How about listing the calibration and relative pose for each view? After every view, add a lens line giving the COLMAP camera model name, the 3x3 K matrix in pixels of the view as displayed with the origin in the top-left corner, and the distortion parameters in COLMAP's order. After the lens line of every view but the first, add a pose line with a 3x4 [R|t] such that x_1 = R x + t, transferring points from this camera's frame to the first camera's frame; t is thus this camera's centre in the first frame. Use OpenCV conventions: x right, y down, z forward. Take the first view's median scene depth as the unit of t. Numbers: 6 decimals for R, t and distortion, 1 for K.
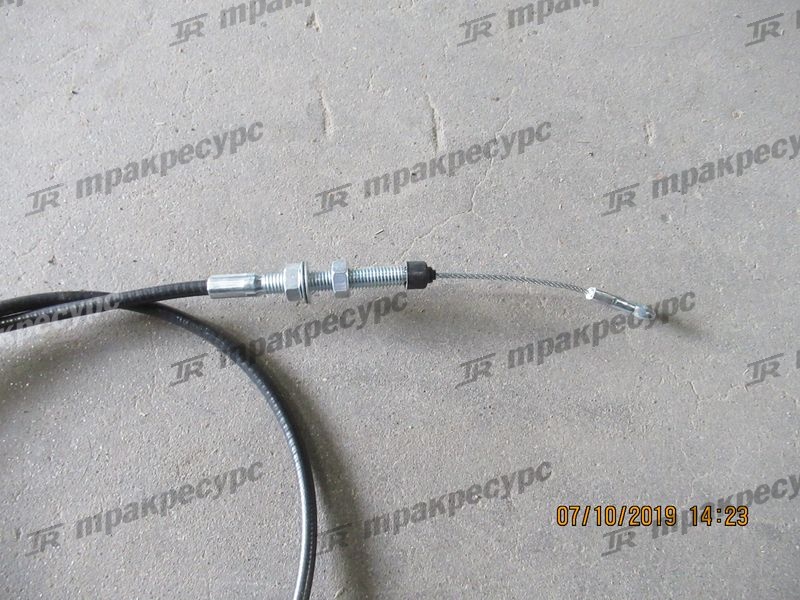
lens RADIAL K [[596.2, 0, 400.0], [0, 596.2, 300.0], [0, 0, 1]] dist [-0.005535, -0.000137]
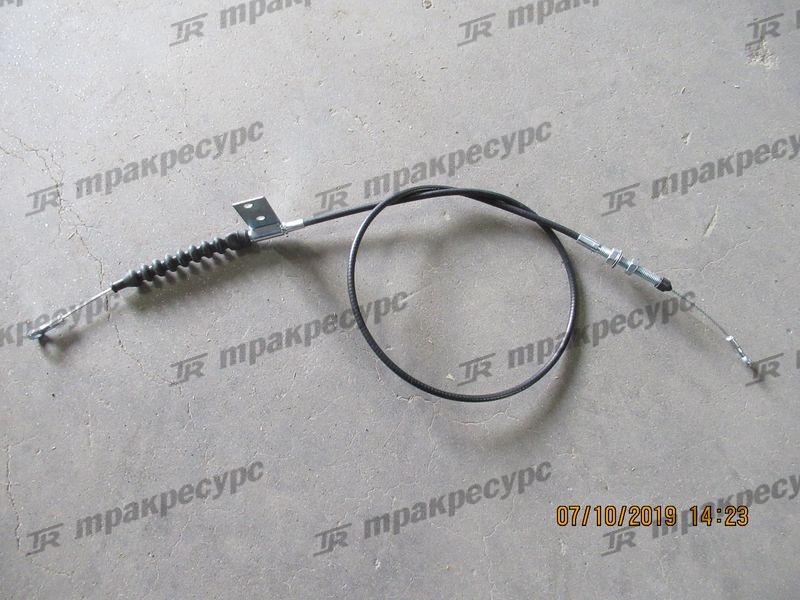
lens RADIAL K [[596.2, 0, 400.0], [0, 596.2, 300.0], [0, 0, 1]] dist [-0.005535, -0.000137]
pose [[0.811253, 0.562979, -0.157871, -0.364989], [-0.541401, 0.825247, 0.160788, 0.169891], [0.220803, -0.044968, 0.974281, -1.287783]]
